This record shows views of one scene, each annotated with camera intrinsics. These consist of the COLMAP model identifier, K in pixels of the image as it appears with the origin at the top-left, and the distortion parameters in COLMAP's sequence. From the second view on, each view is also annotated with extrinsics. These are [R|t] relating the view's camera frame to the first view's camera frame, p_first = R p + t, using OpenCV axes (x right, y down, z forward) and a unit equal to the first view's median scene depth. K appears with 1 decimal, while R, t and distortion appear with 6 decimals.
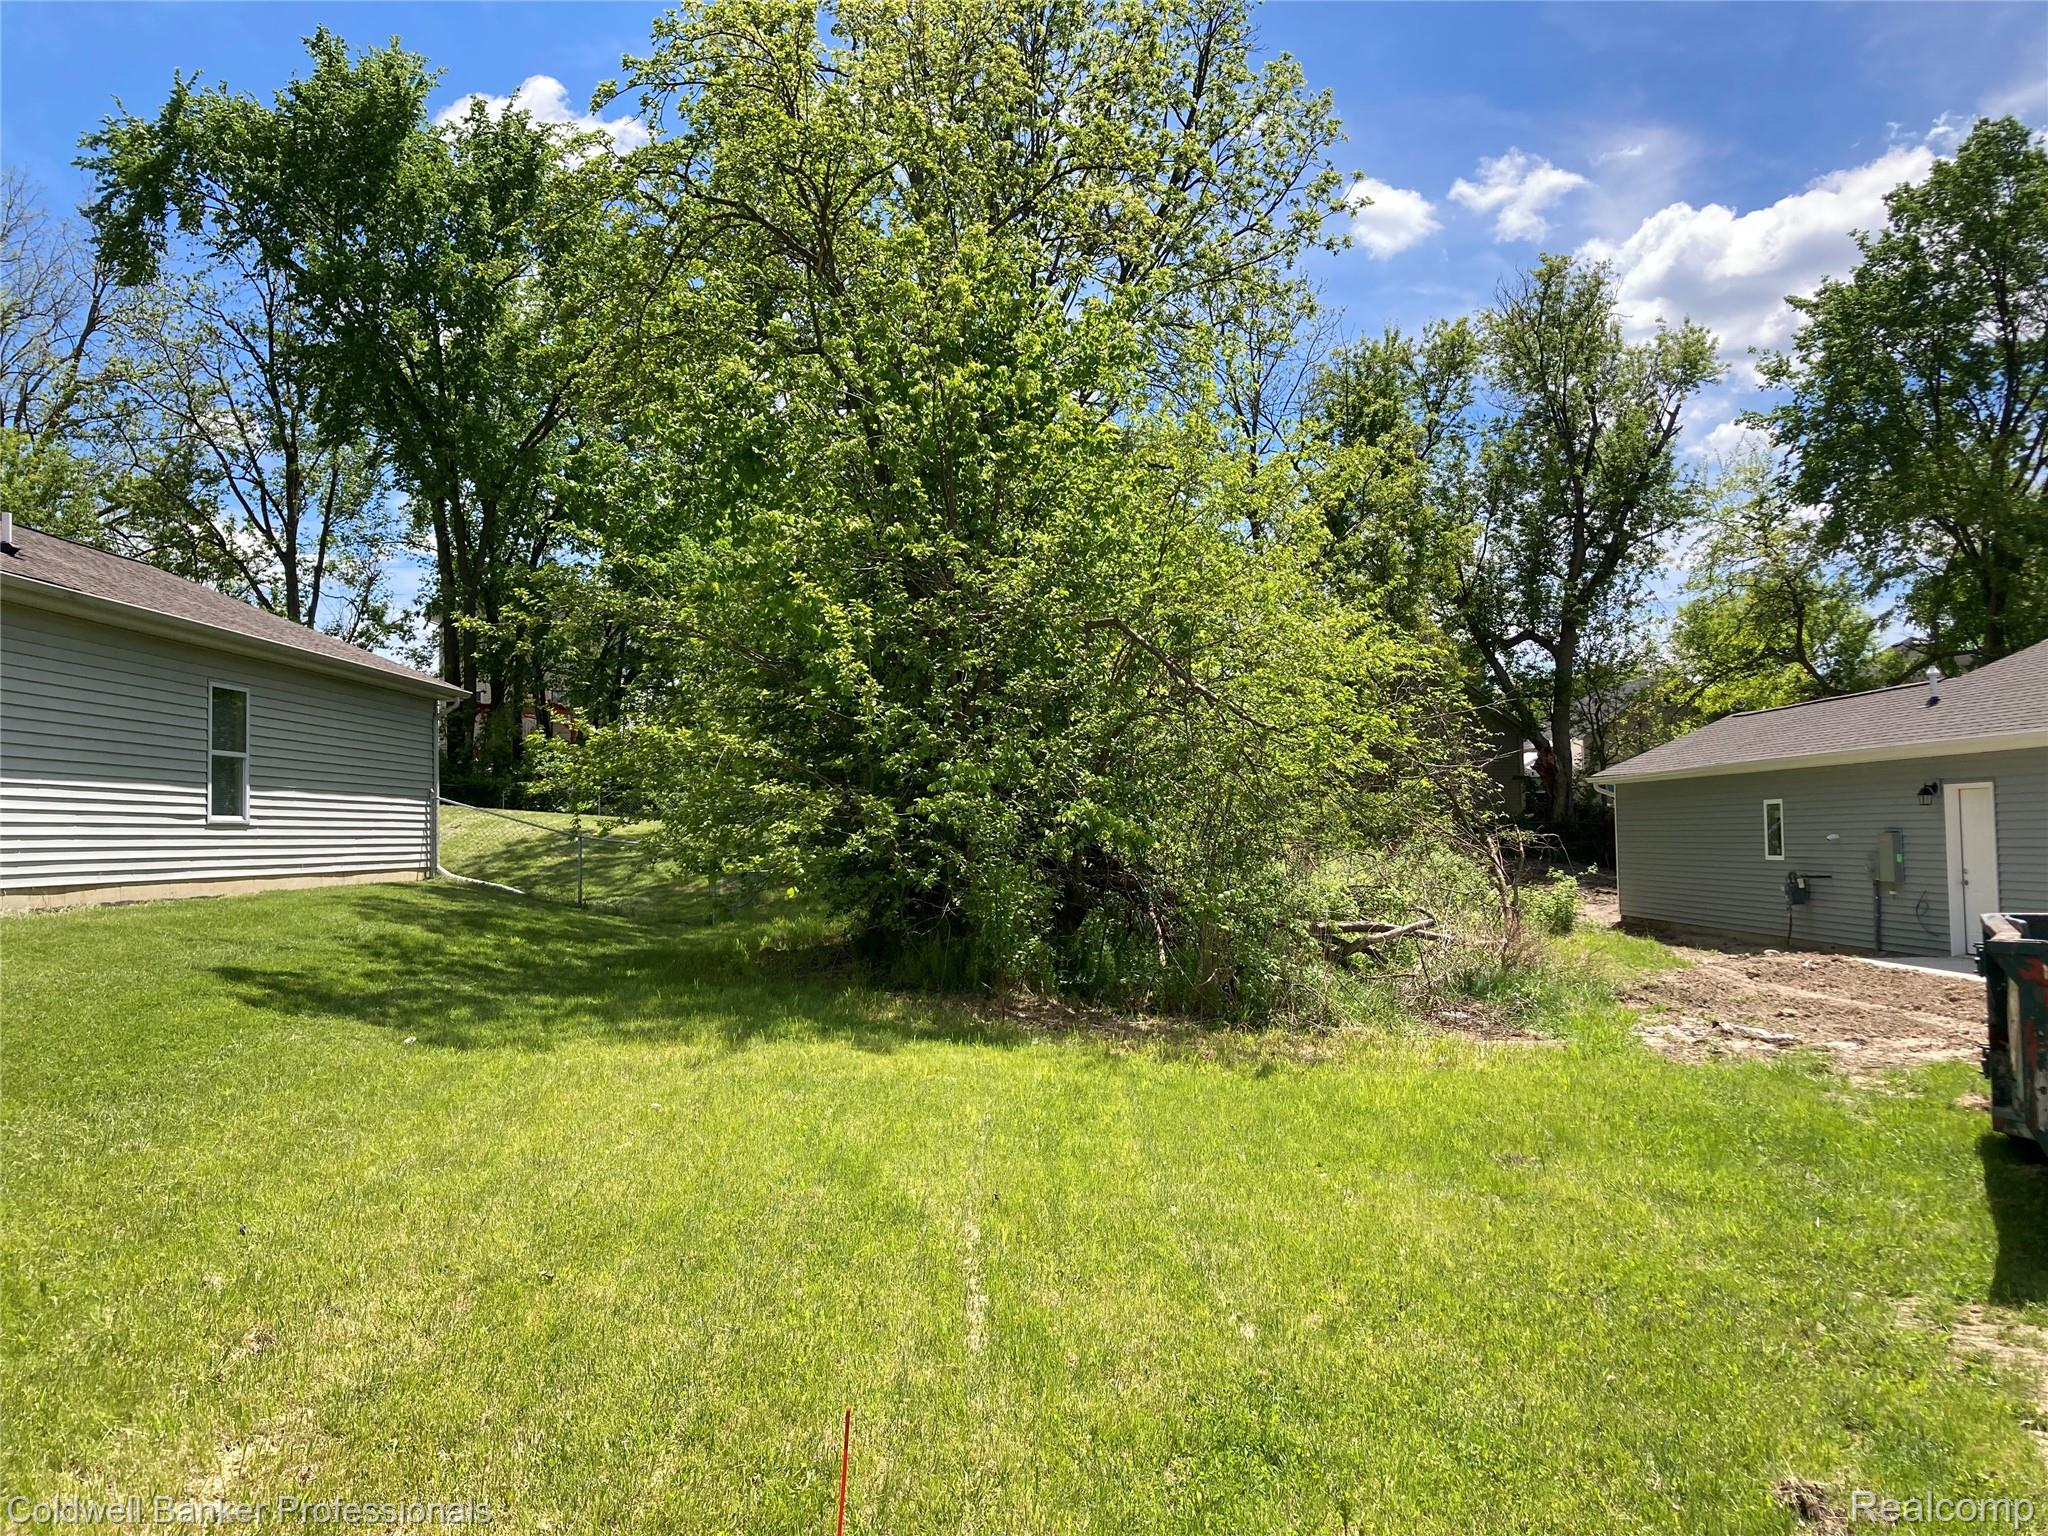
lens RADIAL K [[1668.5, 0, 1024.0], [0, 1668.5, 768.0], [0, 0, 1]] dist [0.016847, 0.010391]
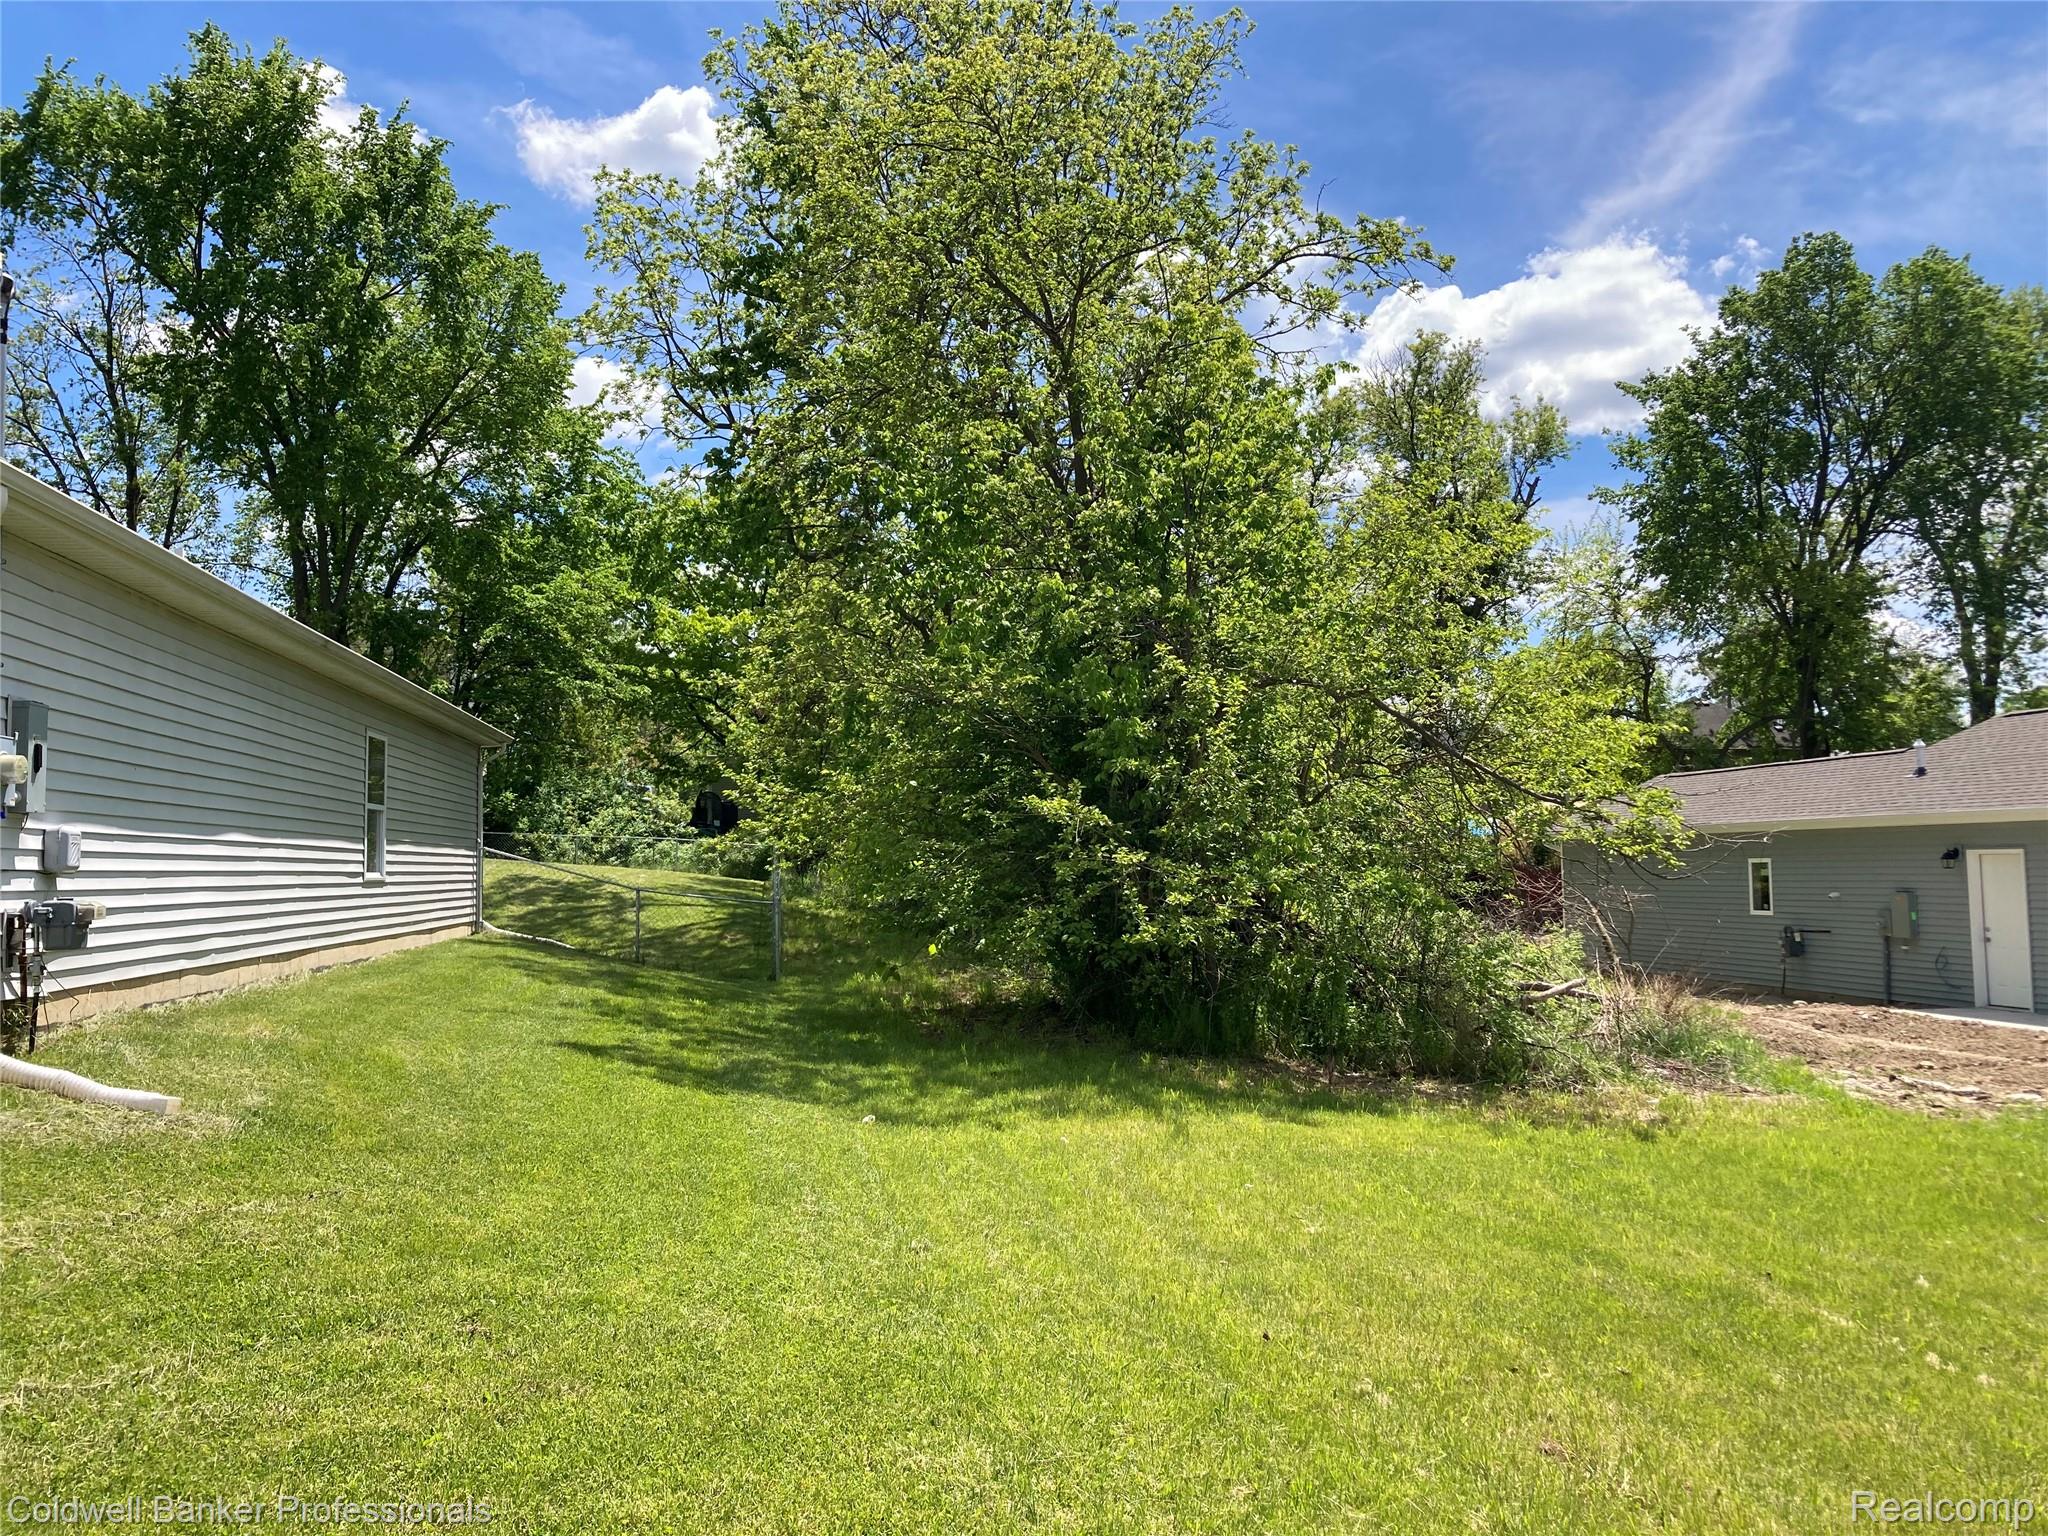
lens RADIAL K [[1677.7, 0, 1023.1], [0, 1677.7, 749.5], [0, 0, 1]] dist [0.001513, 0.014819]
pose [[0.987562, 0.016797, 0.156329, -0.108154], [-0.011727, 0.999377, -0.033293, -0.005550], [-0.156791, 0.031045, 0.987144, 0.003724]]
